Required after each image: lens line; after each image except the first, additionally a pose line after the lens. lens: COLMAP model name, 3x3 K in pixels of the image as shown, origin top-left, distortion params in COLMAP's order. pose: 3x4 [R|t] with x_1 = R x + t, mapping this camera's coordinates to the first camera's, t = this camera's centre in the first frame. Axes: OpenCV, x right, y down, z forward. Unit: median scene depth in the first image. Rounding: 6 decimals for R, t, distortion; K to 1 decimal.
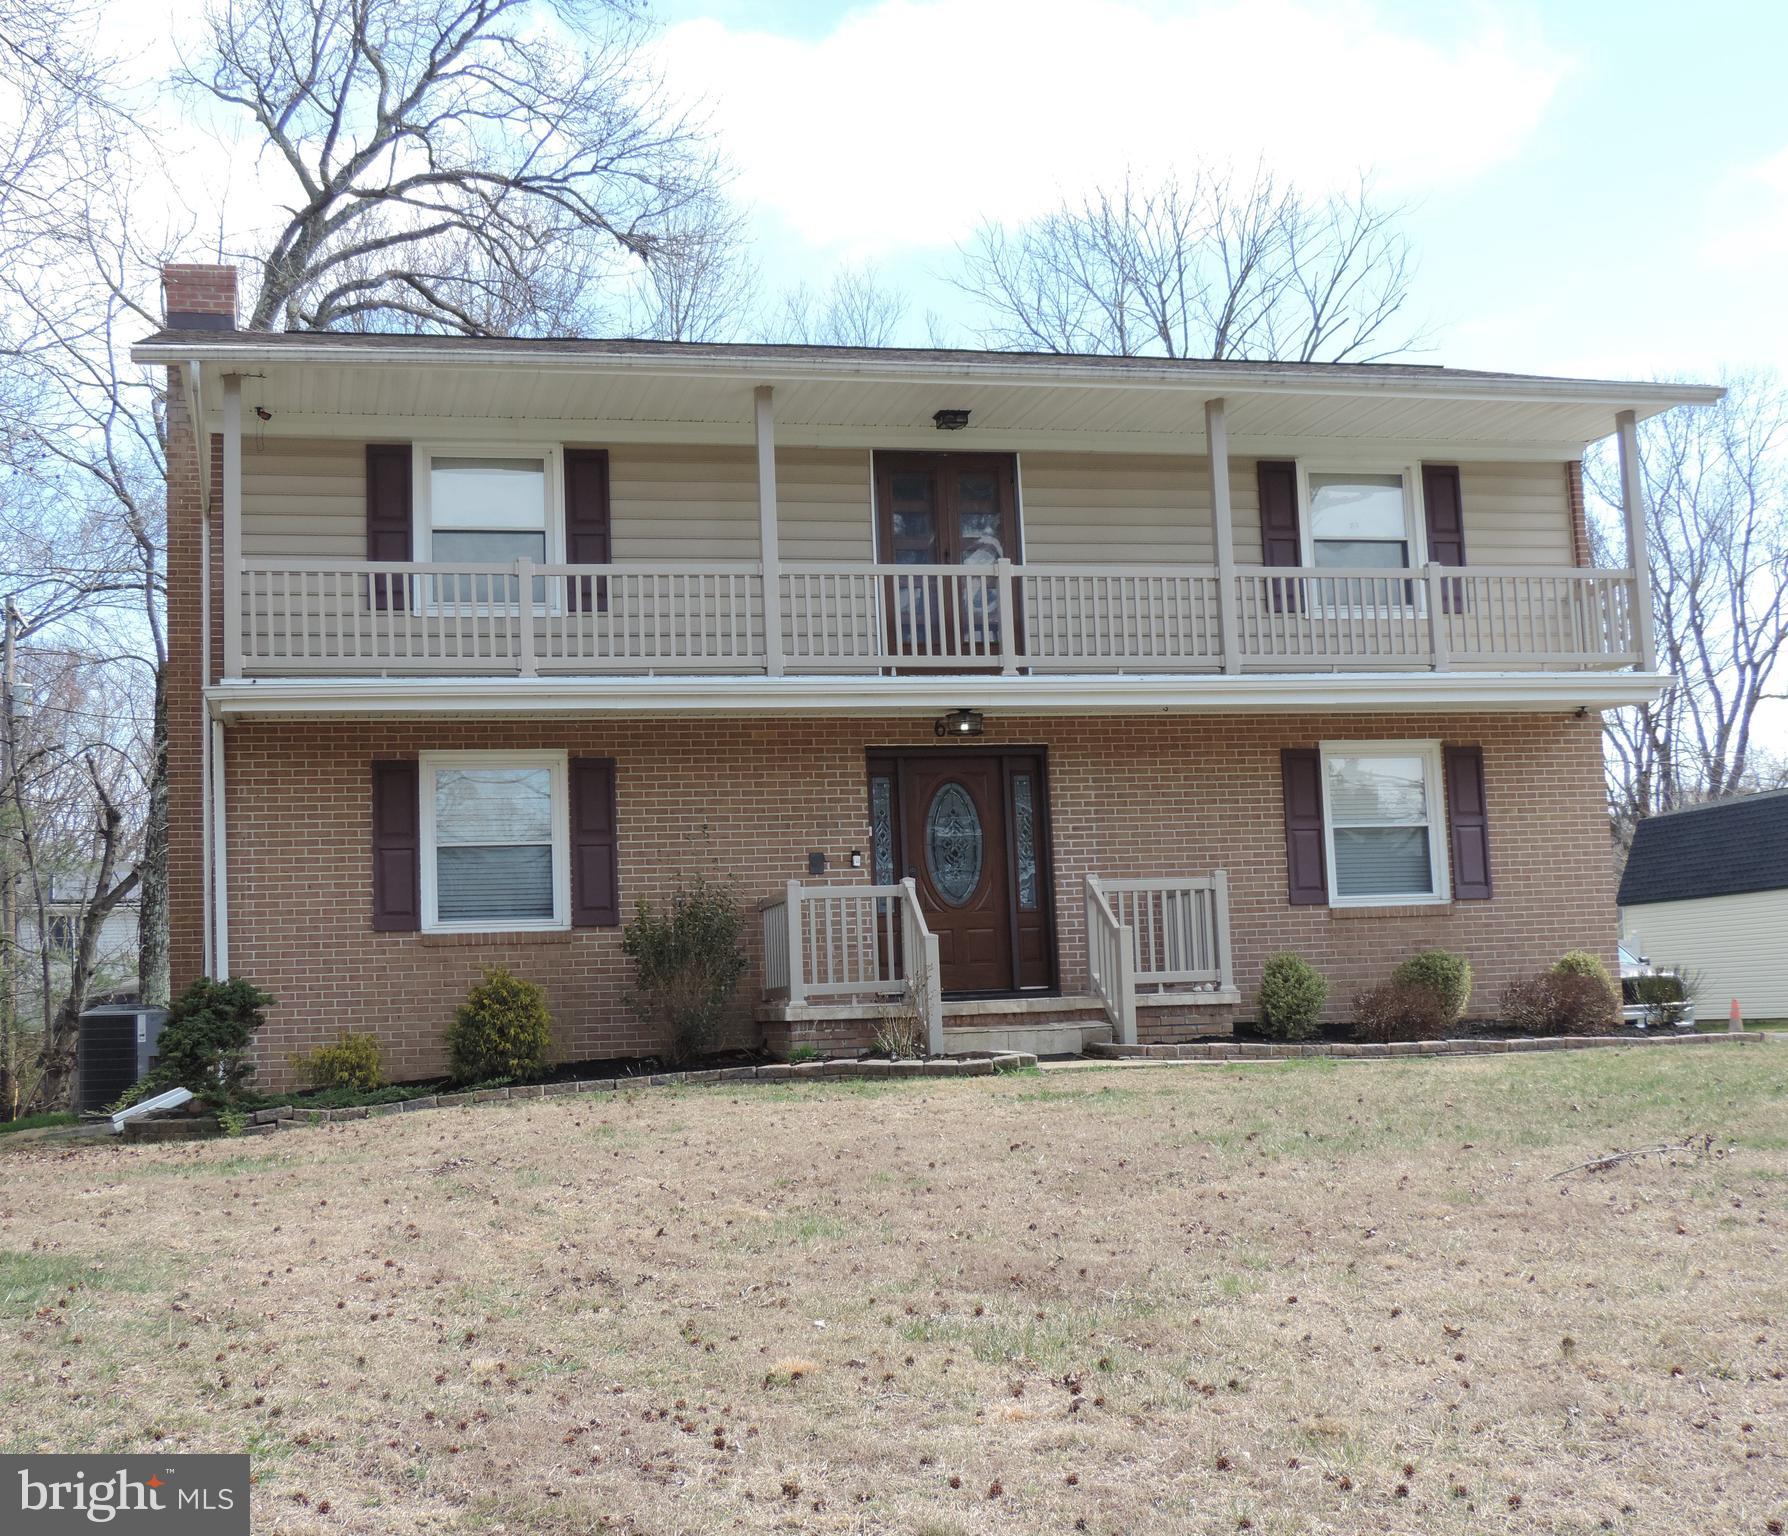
lens RADIAL K [[2283.1, 0, 894.0], [0, 2283.1, 768.0], [0, 0, 1]] dist [-0.022902, -0.000698]
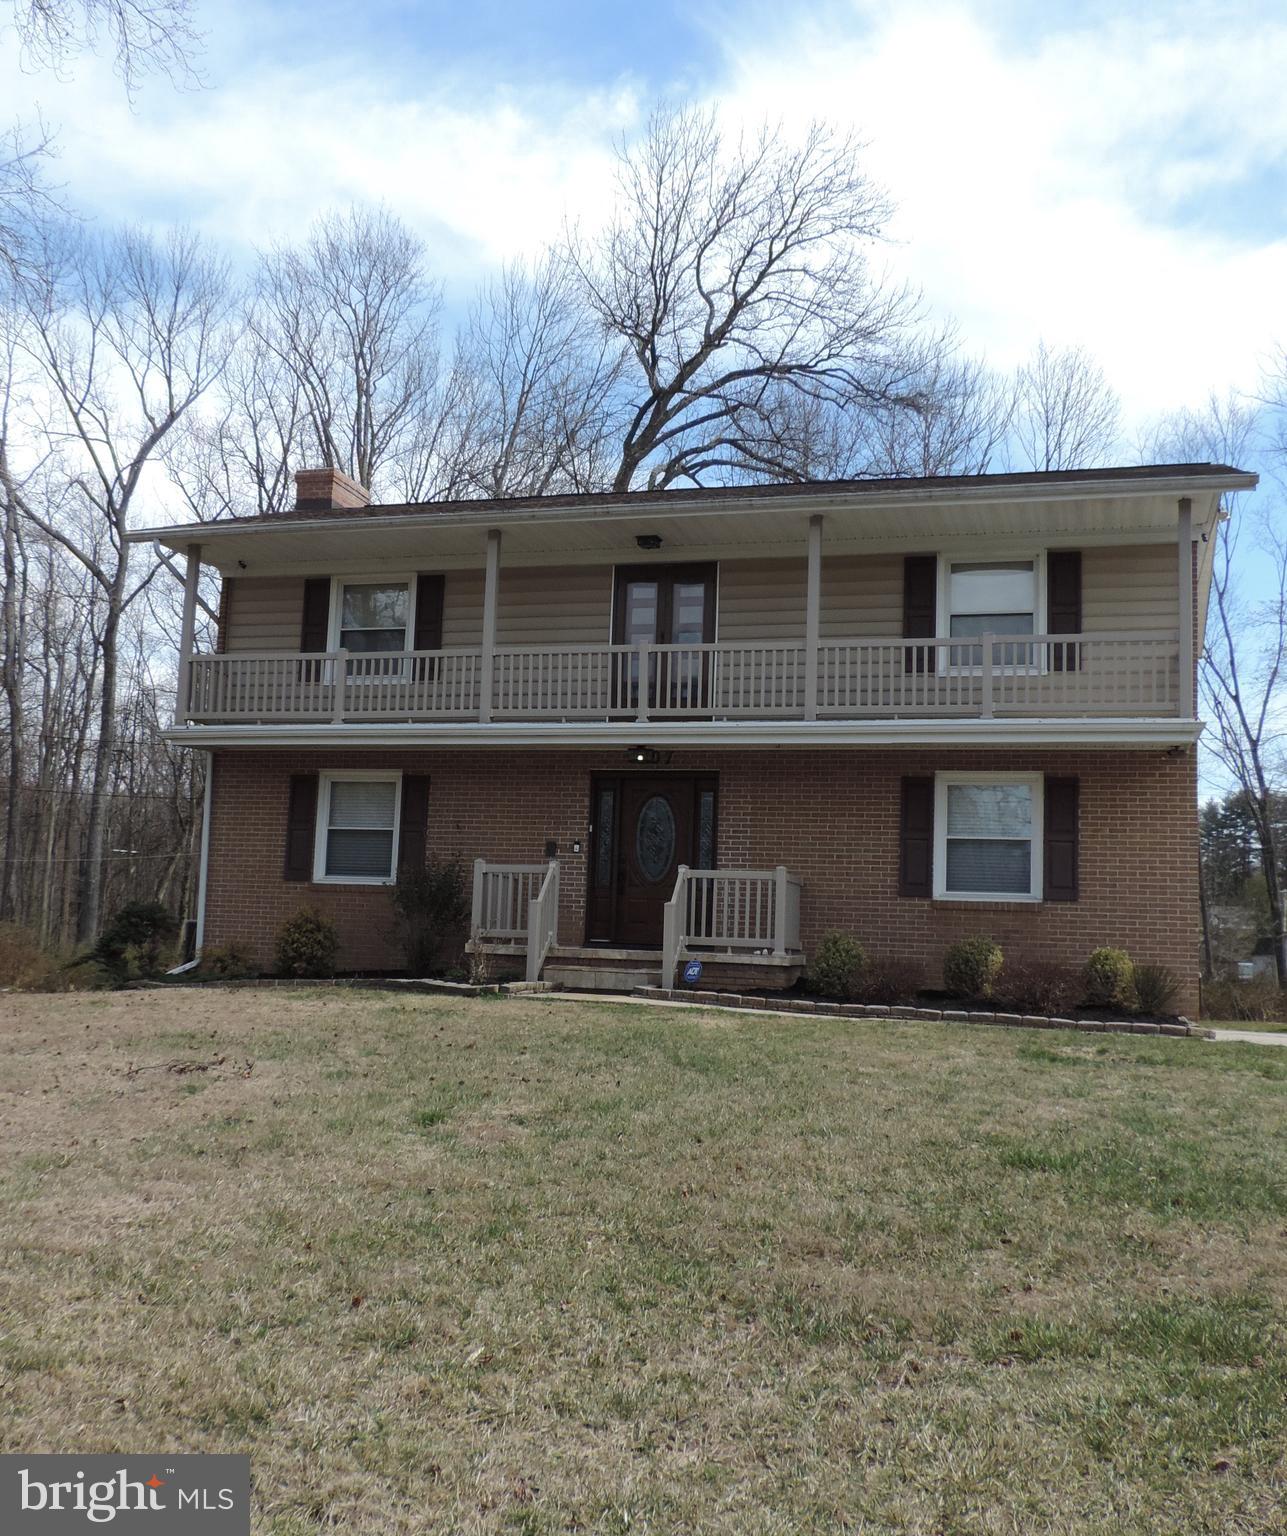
lens RADIAL K [[1624.2, 0, 643.5], [0, 1624.2, 768.0], [0, 0, 1]] dist [0.007248, -0.000606]
pose [[0.850682, 0.012655, -0.525528, 0.524793], [-0.017198, 0.999845, -0.003762, -0.007226], [0.525399, 0.012238, 0.850768, 0.128465]]
